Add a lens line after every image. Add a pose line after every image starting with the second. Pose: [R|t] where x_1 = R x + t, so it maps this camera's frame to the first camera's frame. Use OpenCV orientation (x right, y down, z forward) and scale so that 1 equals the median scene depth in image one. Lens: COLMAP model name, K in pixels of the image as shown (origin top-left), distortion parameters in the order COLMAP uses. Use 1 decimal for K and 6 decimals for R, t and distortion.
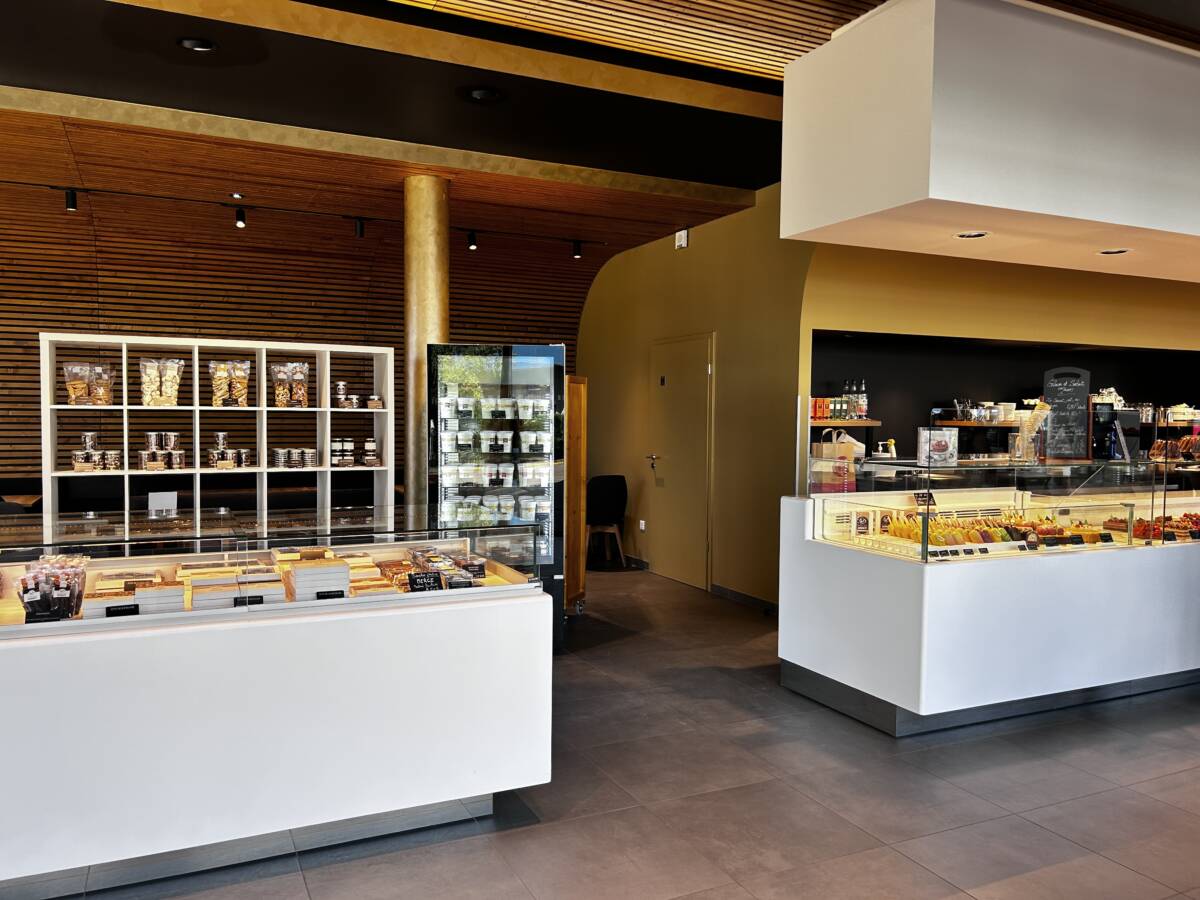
lens RADIAL K [[905.2, 0, 594.0], [0, 905.2, 451.1], [0, 0, 1]] dist [0.059592, -0.073111]
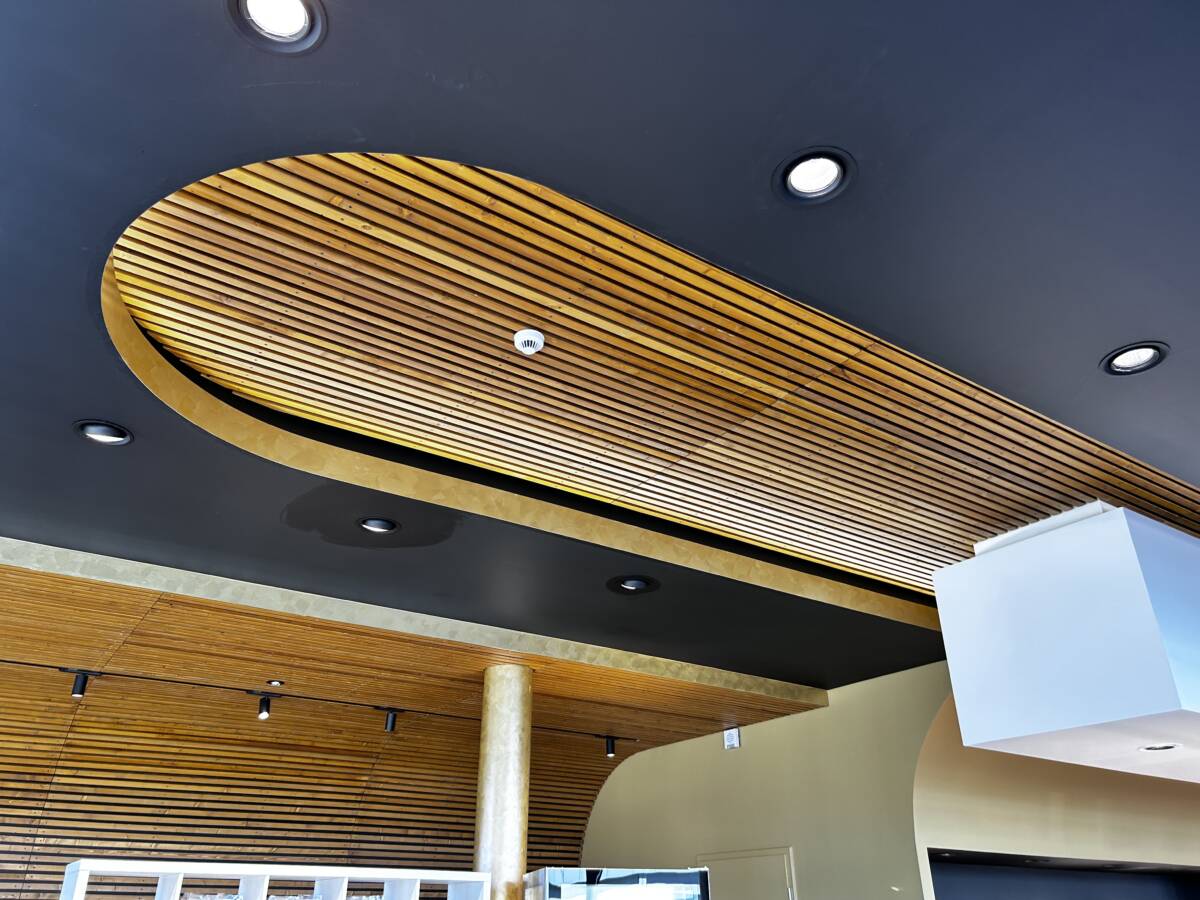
lens RADIAL K [[911.0, 0, 590.1], [0, 911.0, 452.7], [0, 0, 1]] dist [0.060661, -0.066890]
pose [[0.989130, 0.059514, 0.134459, -0.268120], [0.015676, 0.866538, -0.498865, -0.027769], [-0.146204, 0.495550, 0.856186, 0.097139]]
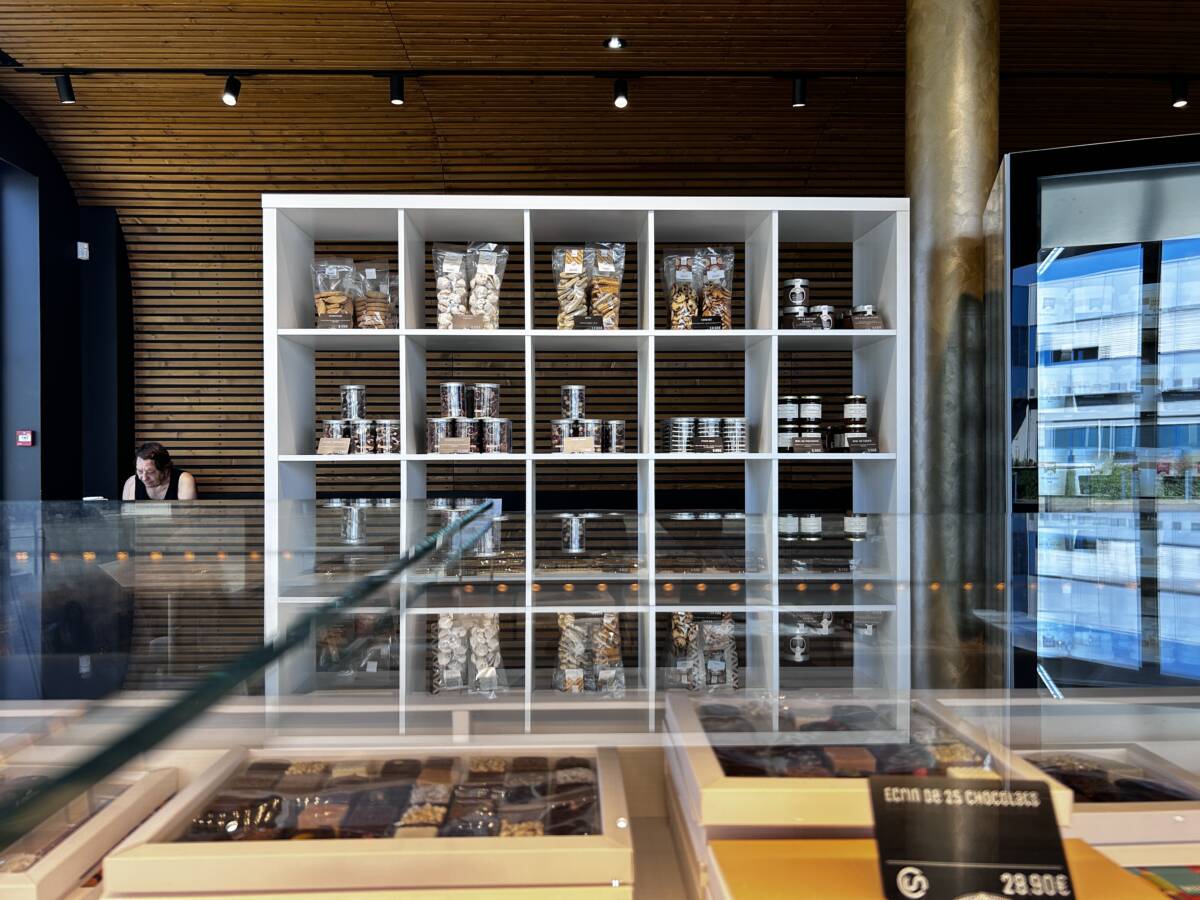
lens RADIAL K [[911.0, 0, 590.1], [0, 911.0, 452.7], [0, 0, 1]] dist [0.060661, -0.066890]
pose [[0.913119, -0.012958, -0.407488, -0.180653], [-0.004402, 0.999123, -0.041637, 0.038242], [0.407670, 0.039814, 0.912261, 0.508750]]
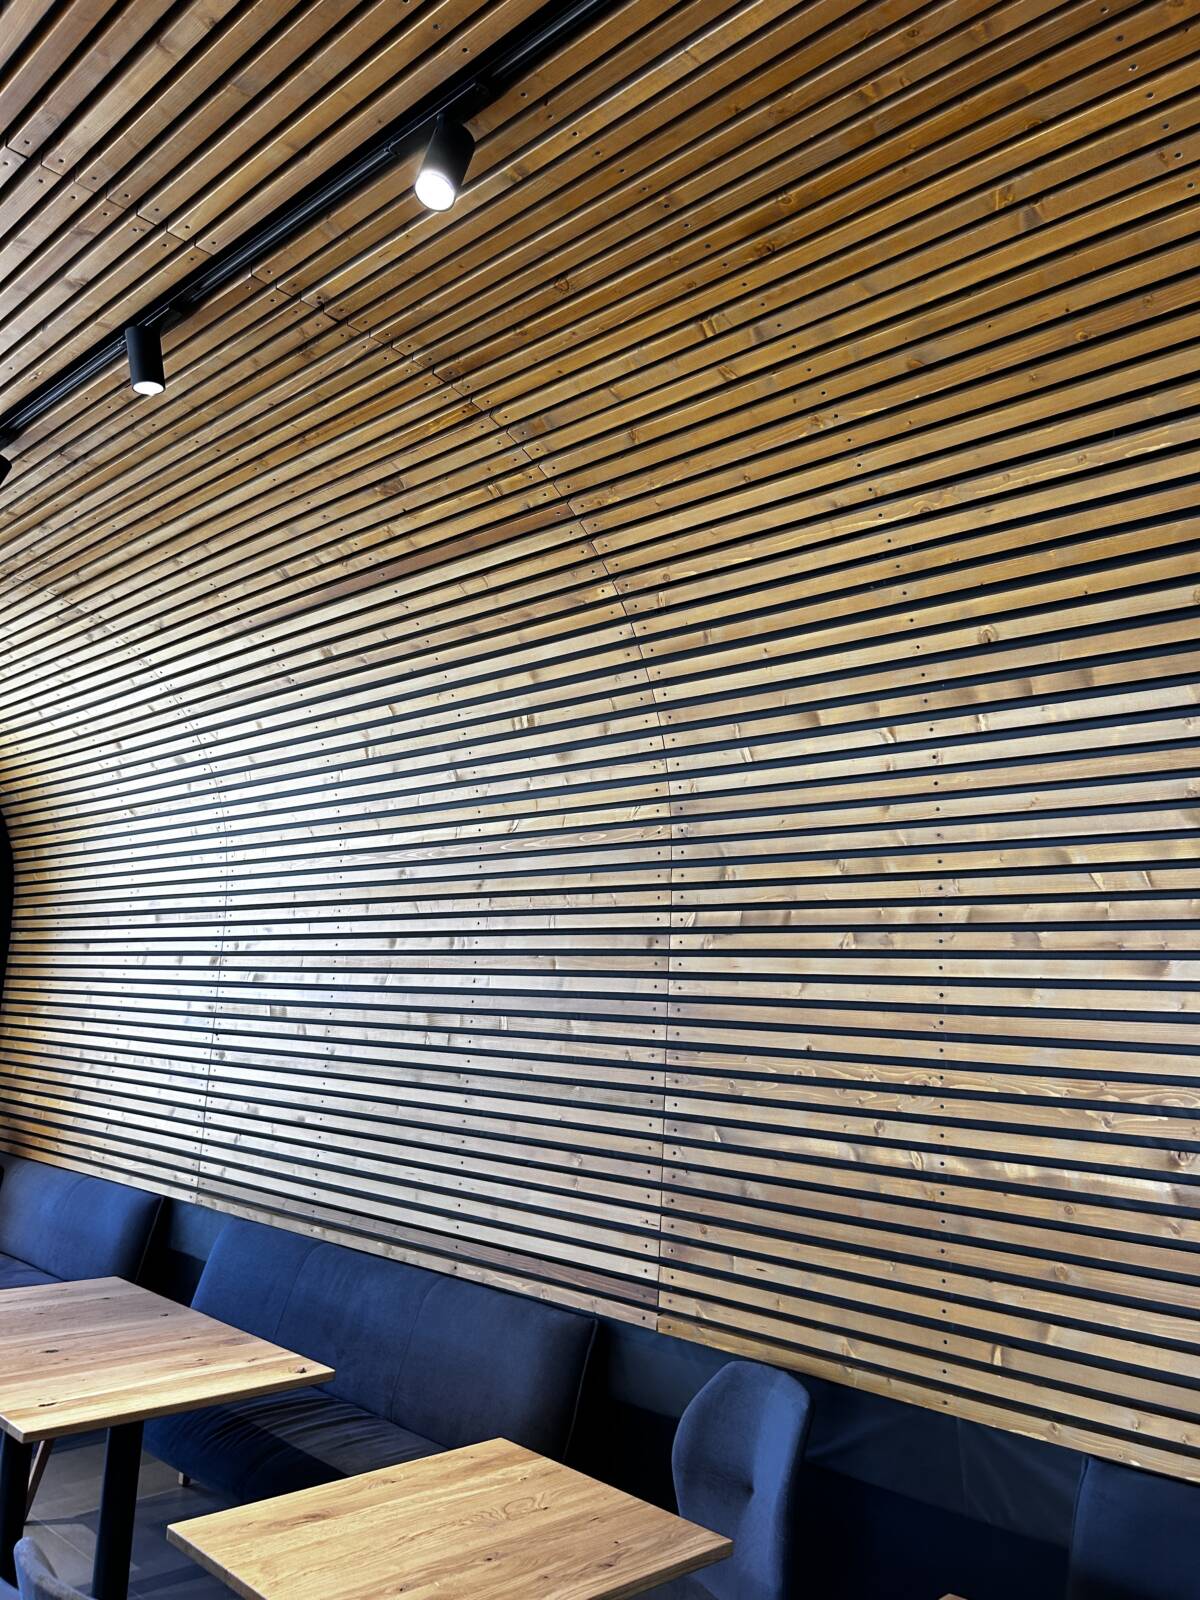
lens RADIAL K [[1214.7, 0, 600.0], [0, 1214.7, 800.0], [0, 0, 1]] dist [0.060661, -0.066890]
pose [[0.365280, -0.146873, -0.919238, 0.118089], [-0.074665, 0.979671, -0.186199, -0.092841], [0.927899, 0.136649, 0.346888, 1.362633]]
